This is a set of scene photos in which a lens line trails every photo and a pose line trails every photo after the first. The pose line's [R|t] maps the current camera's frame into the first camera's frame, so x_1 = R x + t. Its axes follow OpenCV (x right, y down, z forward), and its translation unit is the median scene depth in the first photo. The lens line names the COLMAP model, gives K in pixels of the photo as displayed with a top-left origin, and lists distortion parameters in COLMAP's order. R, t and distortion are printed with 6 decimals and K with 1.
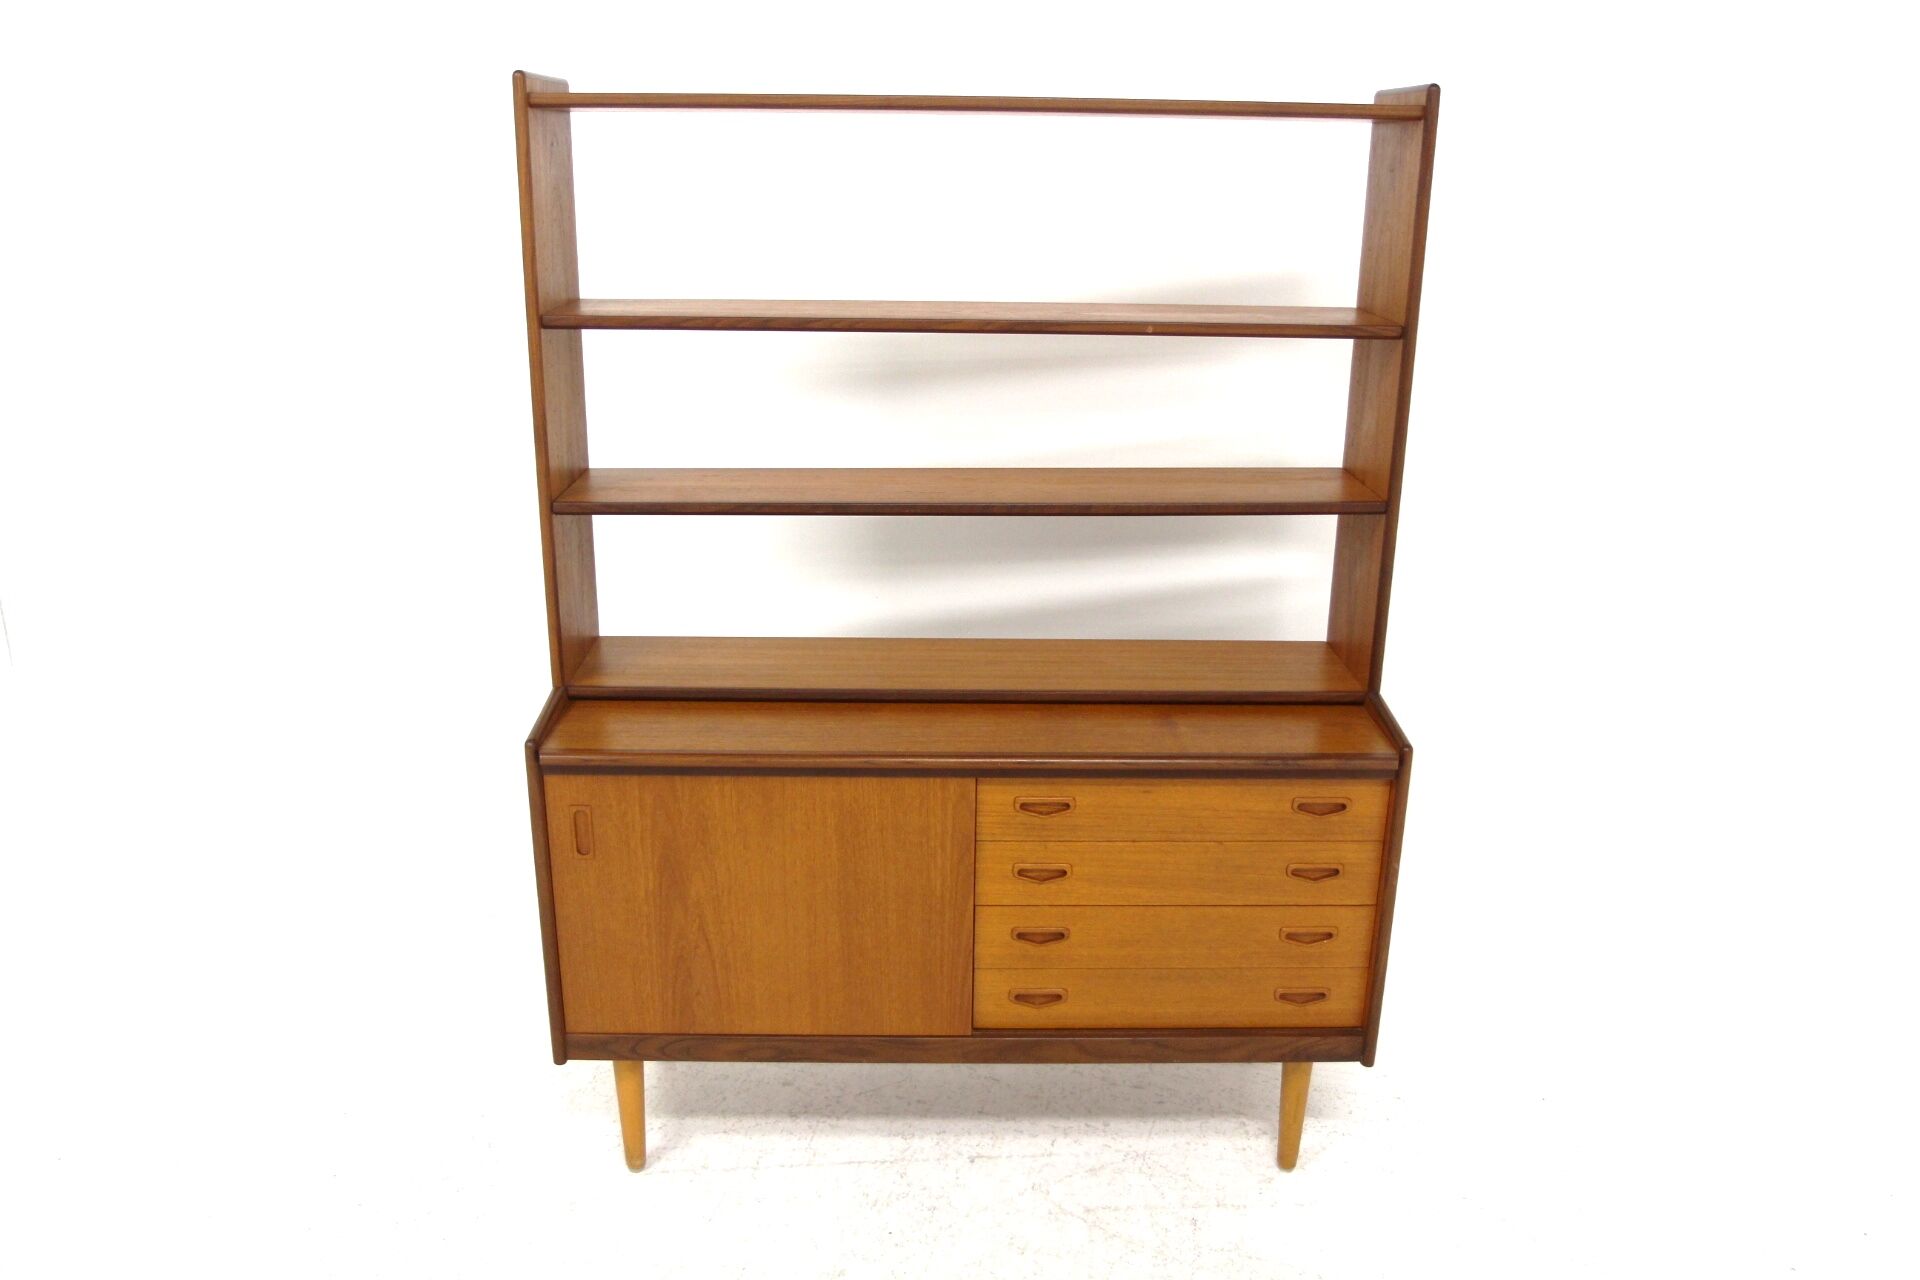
lens RADIAL K [[1499.6, 0, 960.0], [0, 1499.6, 640.0], [0, 0, 1]] dist [-0.064083, 0.000818]
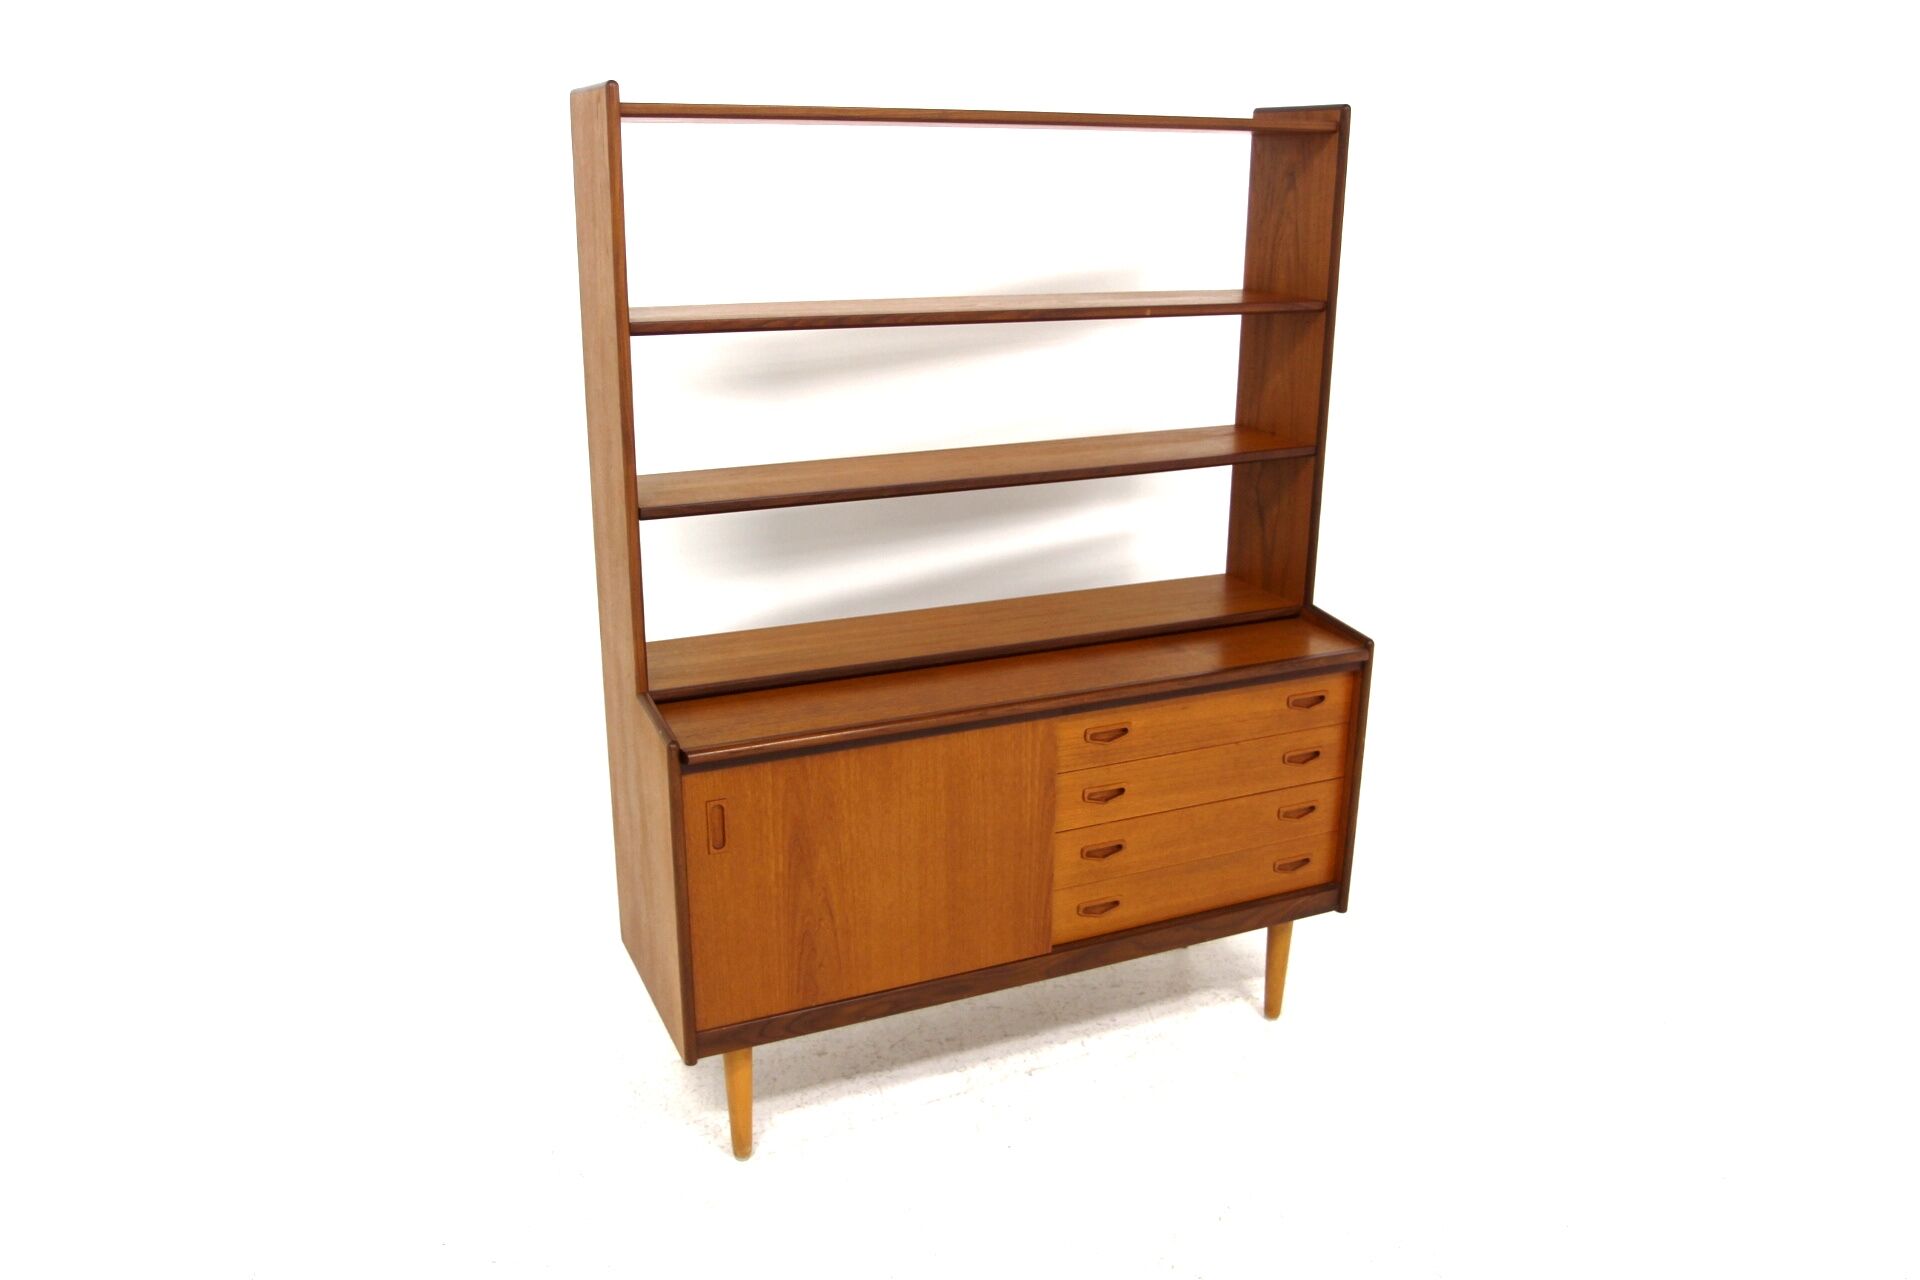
lens RADIAL K [[1514.1, 0, 960.0], [0, 1514.1, 640.0], [0, 0, 1]] dist [-0.066075, -0.000151]
pose [[0.915684, -0.125734, 0.381726, -0.462392], [0.127034, 0.991656, 0.021904, 0.000686], [-0.381295, 0.028435, 0.924016, -0.020215]]
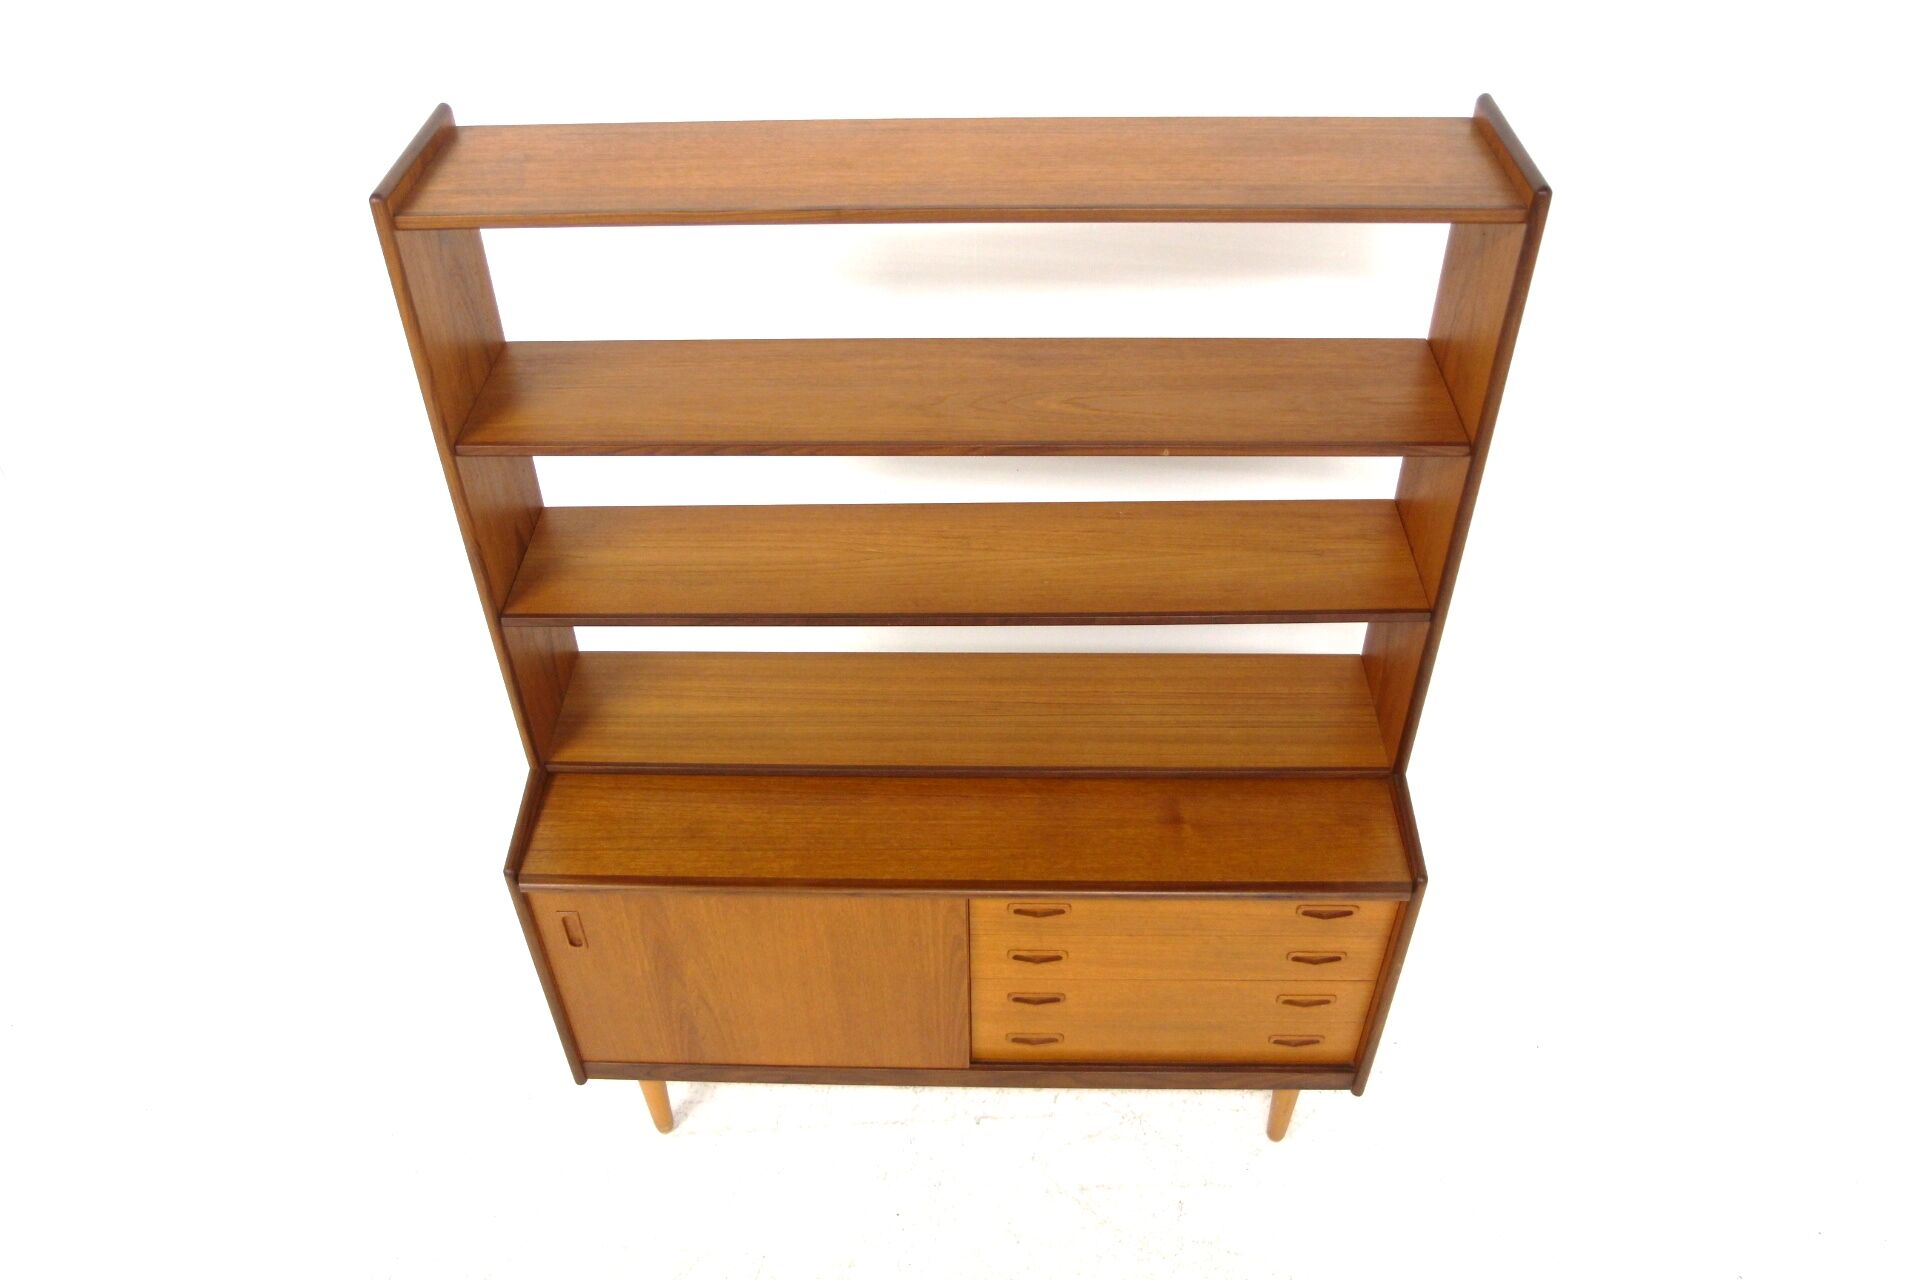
lens RADIAL K [[1514.1, 0, 960.0], [0, 1514.1, 640.0], [0, 0, 1]] dist [-0.066075, -0.000151]
pose [[0.998687, 0.006168, -0.050854, 0.052662], [0.014208, 0.920423, 0.390665, -0.422100], [0.049216, -0.390875, 0.919127, 0.160374]]
